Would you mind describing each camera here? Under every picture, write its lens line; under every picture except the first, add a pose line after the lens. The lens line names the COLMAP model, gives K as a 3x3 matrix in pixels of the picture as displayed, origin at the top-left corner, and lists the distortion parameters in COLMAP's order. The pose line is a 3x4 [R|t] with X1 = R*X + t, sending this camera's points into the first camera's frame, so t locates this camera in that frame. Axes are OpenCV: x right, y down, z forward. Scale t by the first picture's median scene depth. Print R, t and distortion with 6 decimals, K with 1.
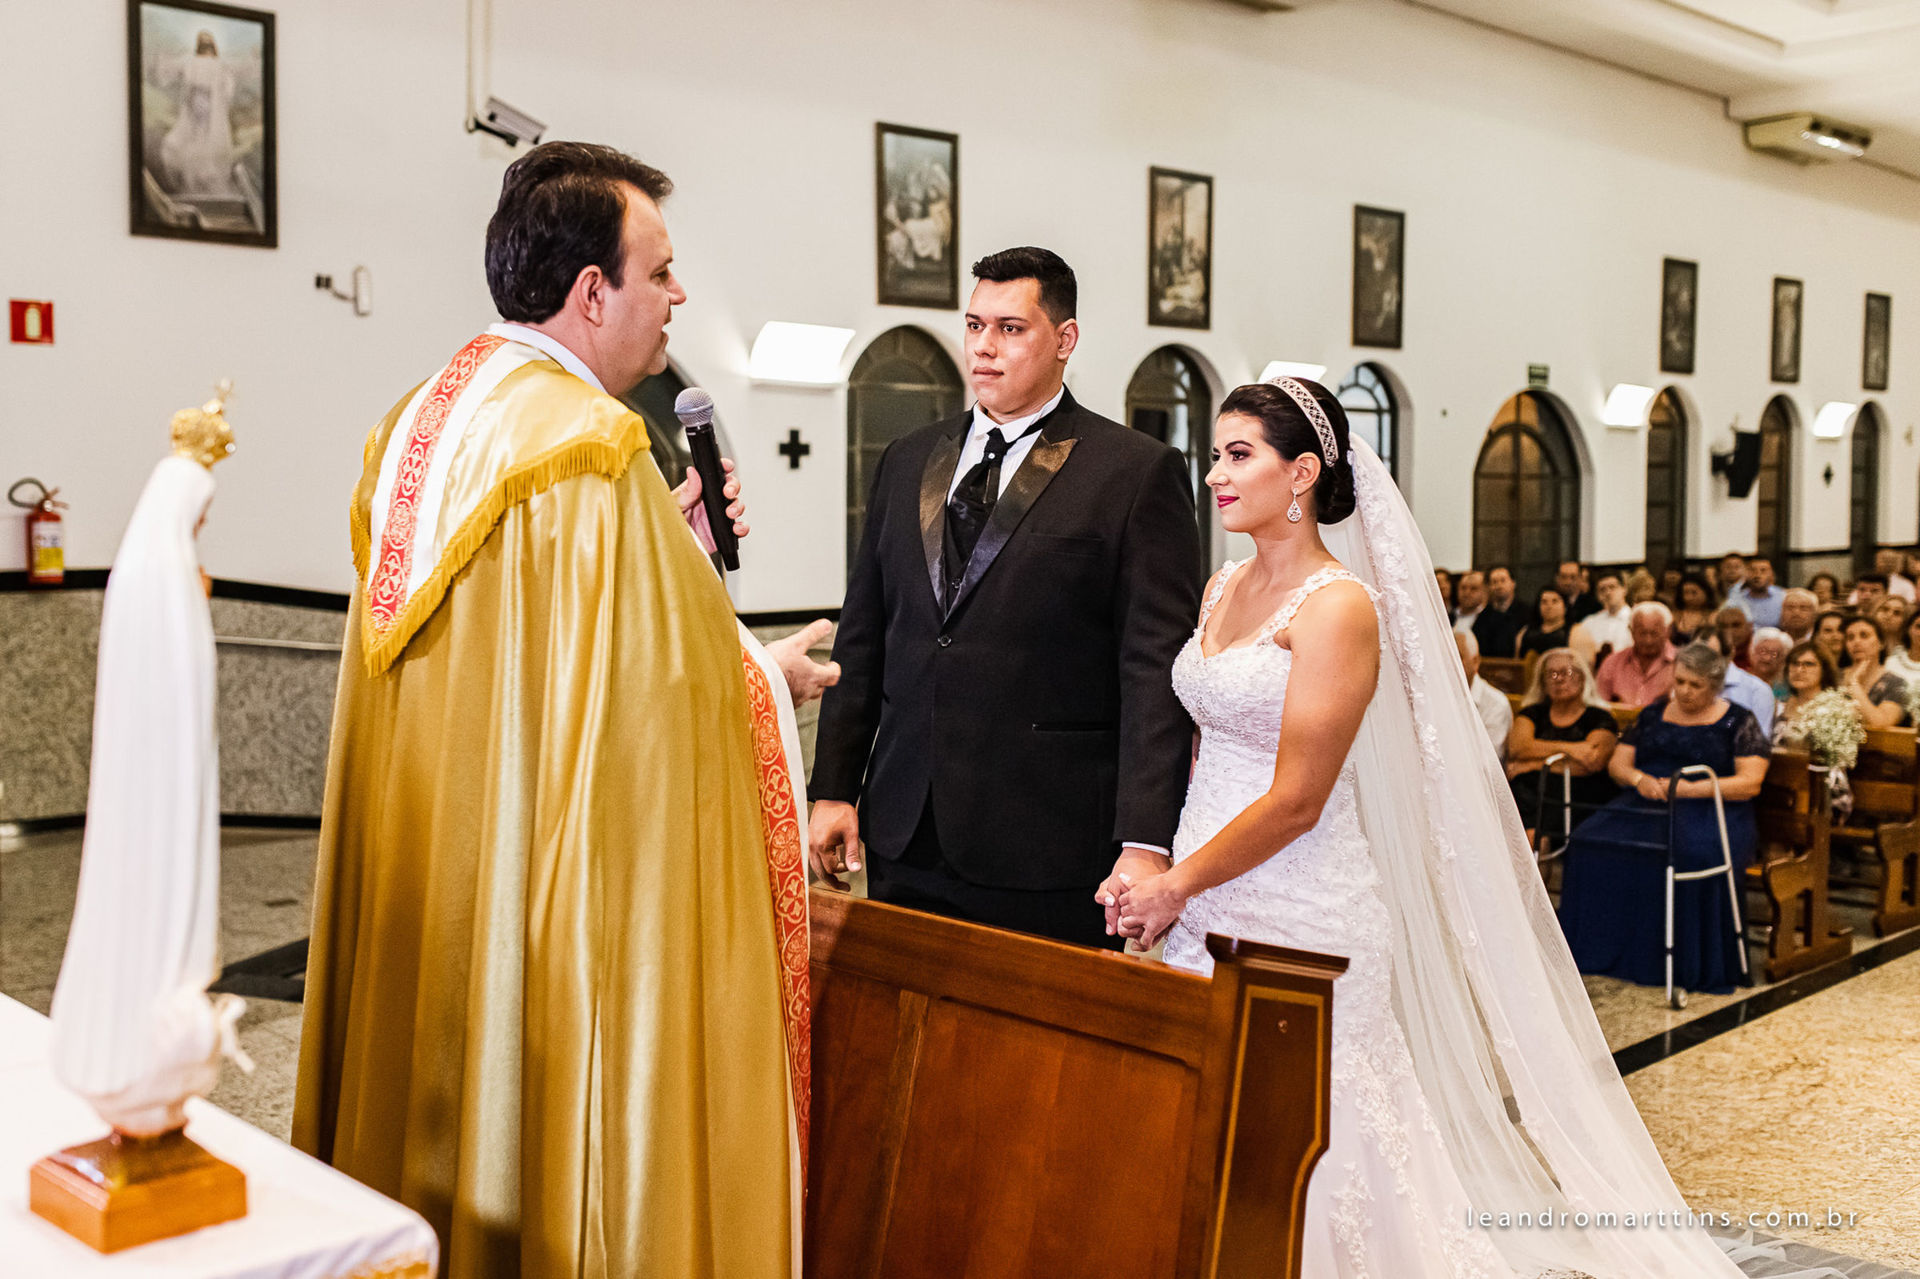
lens RADIAL K [[1935.6, 0, 903.4], [0, 1935.6, 612.4], [0, 0, 1]] dist [0.003944, 0.000000]
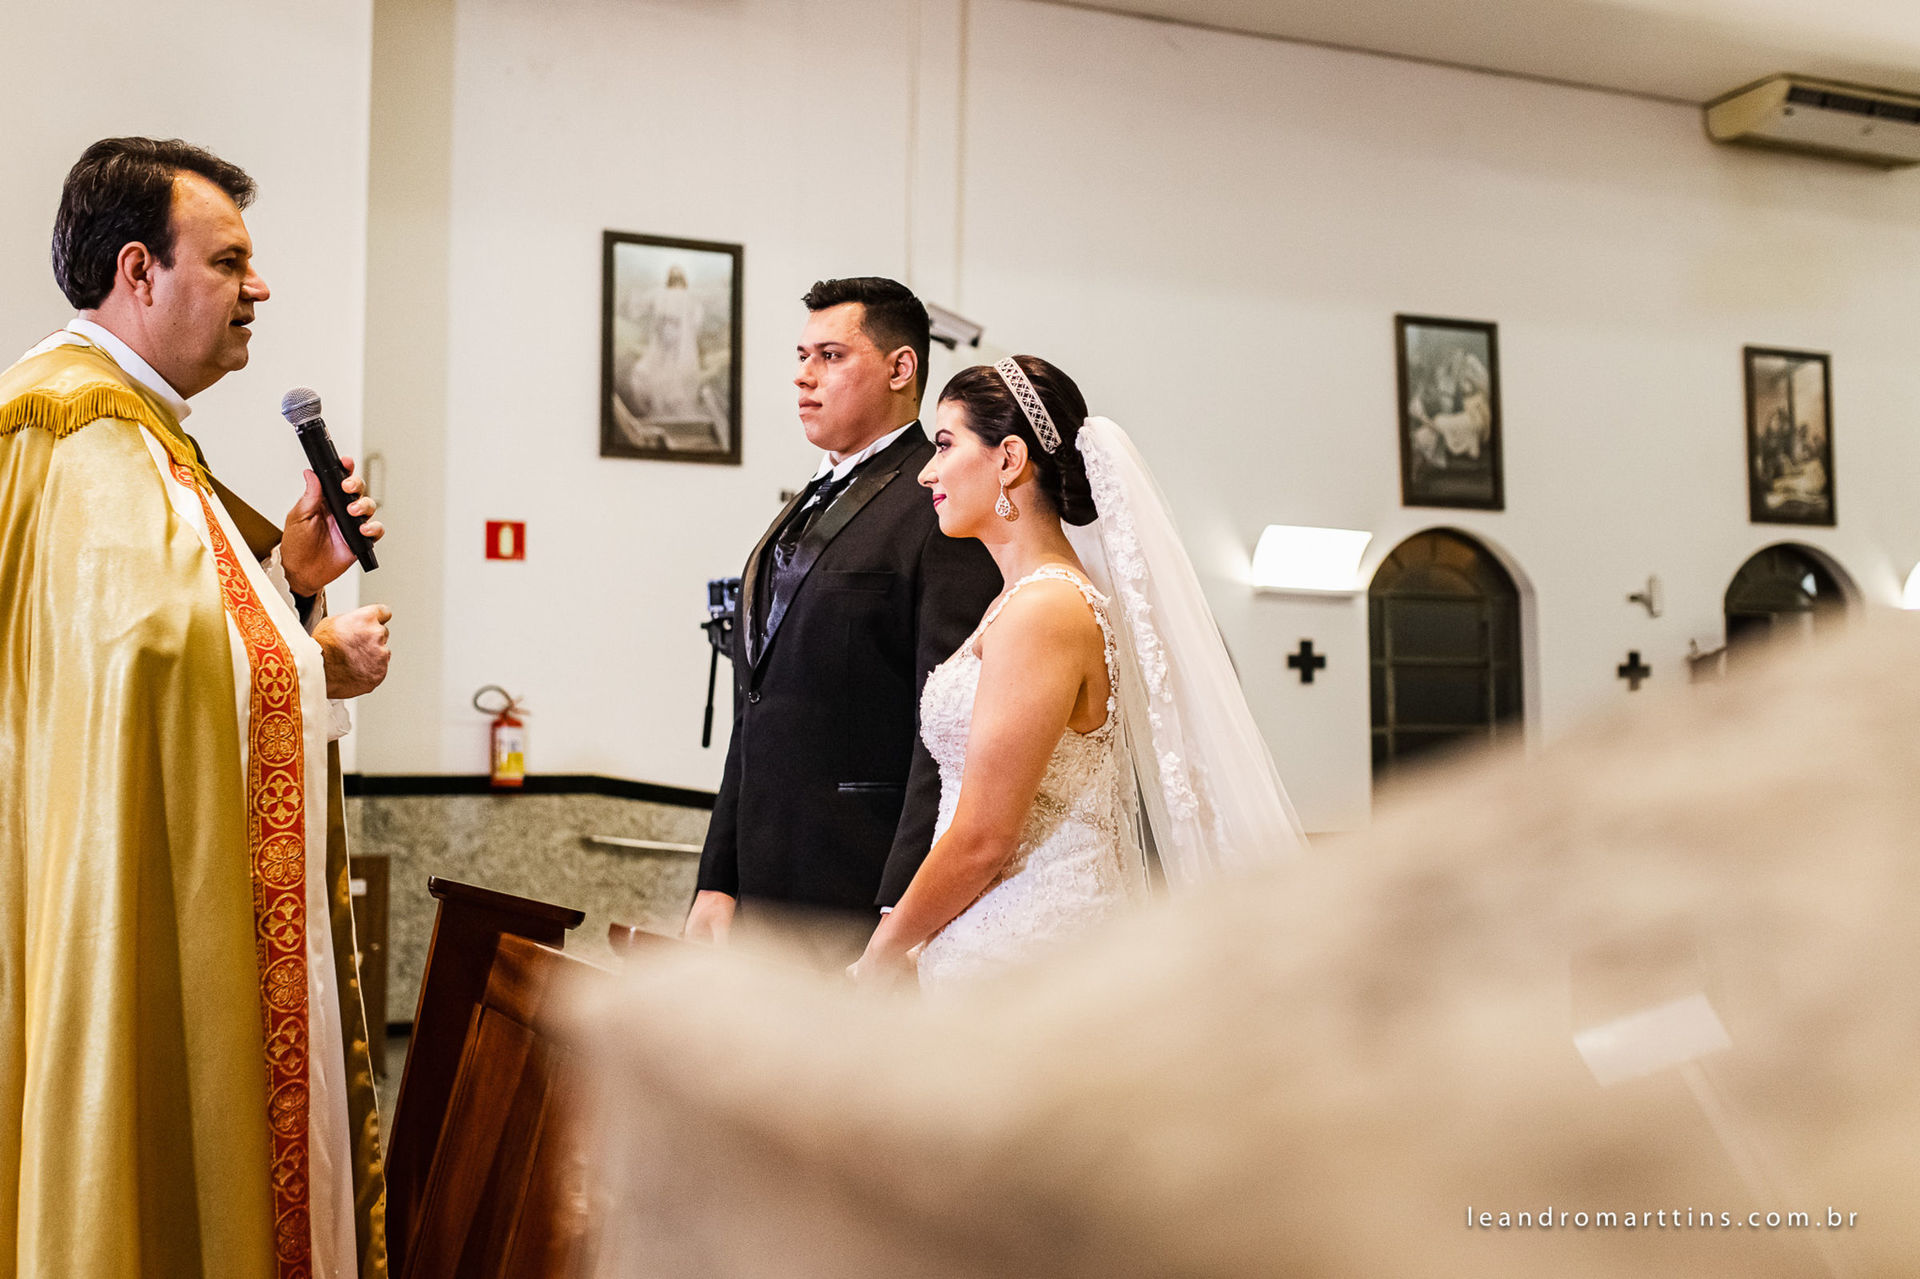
lens RADIAL K [[2026.6, 0, 975.9], [0, 2026.6, 593.3], [0, 0, 1]] dist [0.001652, 0.000000]
pose [[0.944290, -0.035745, -0.327167, 0.112401], [-0.013468, 0.989055, -0.146931, 0.027906], [0.328839, 0.143152, 0.933474, 0.035947]]
